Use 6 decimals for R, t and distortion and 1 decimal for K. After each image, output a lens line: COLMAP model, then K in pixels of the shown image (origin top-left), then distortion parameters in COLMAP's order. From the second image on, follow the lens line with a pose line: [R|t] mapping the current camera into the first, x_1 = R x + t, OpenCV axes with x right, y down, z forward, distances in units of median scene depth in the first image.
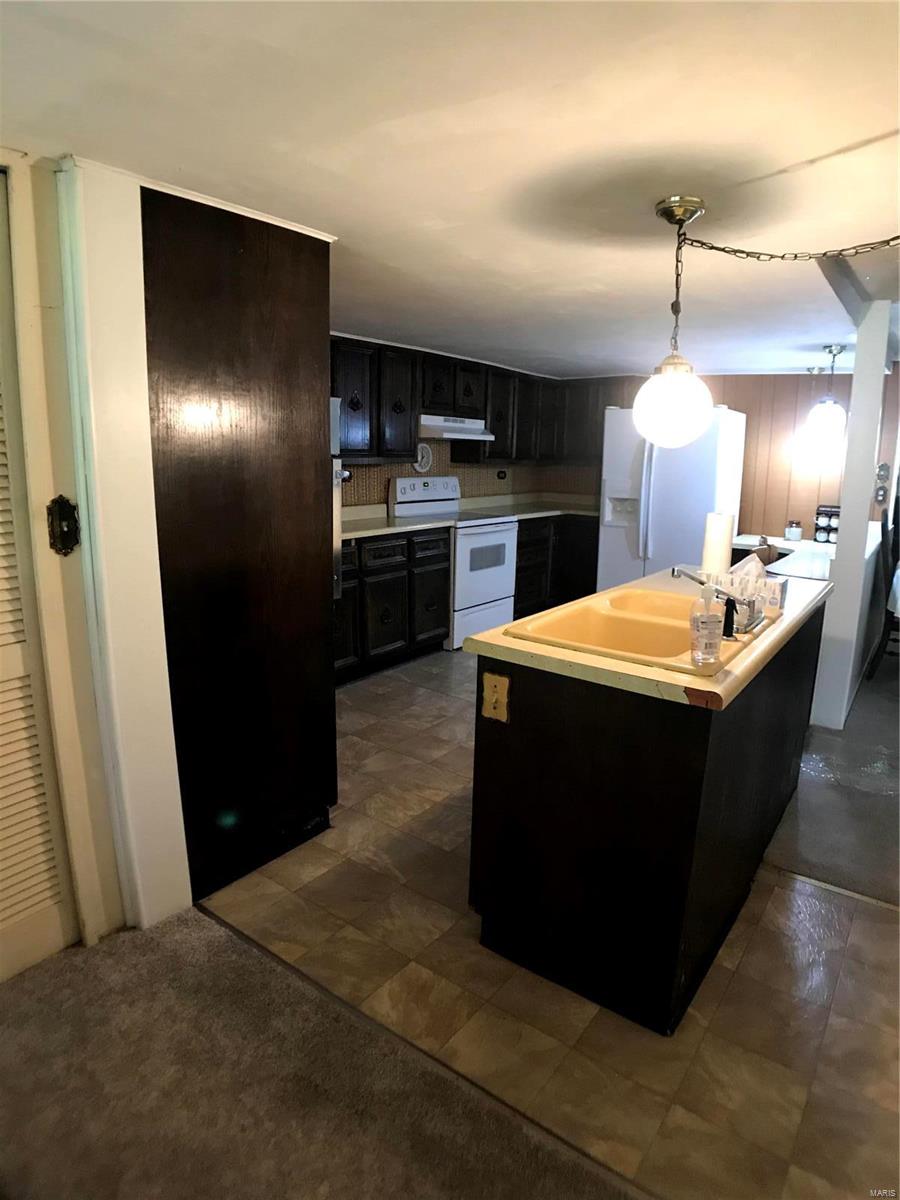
lens RADIAL K [[684.9, 0, 462.3], [0, 684.9, 593.5], [0, 0, 1]] dist [-0.068382, 0.004079]
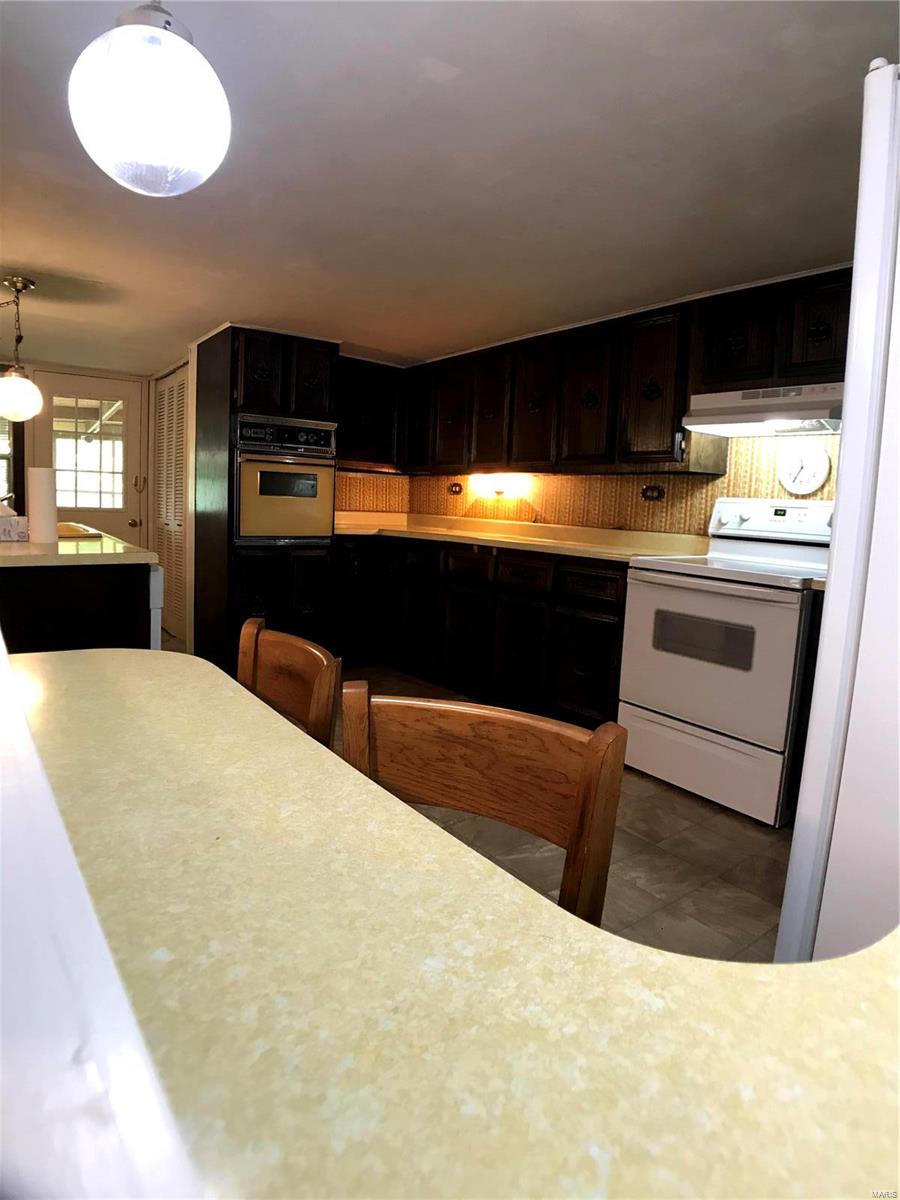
lens RADIAL K [[684.9, 0, 462.3], [0, 684.9, 593.5], [0, 0, 1]] dist [-0.068382, 0.004079]
pose [[-0.248322, 0.106362, -0.962820, 0.563831], [-0.241031, 0.955908, 0.167763, -0.125437], [0.938211, 0.273729, -0.211736, 0.890161]]
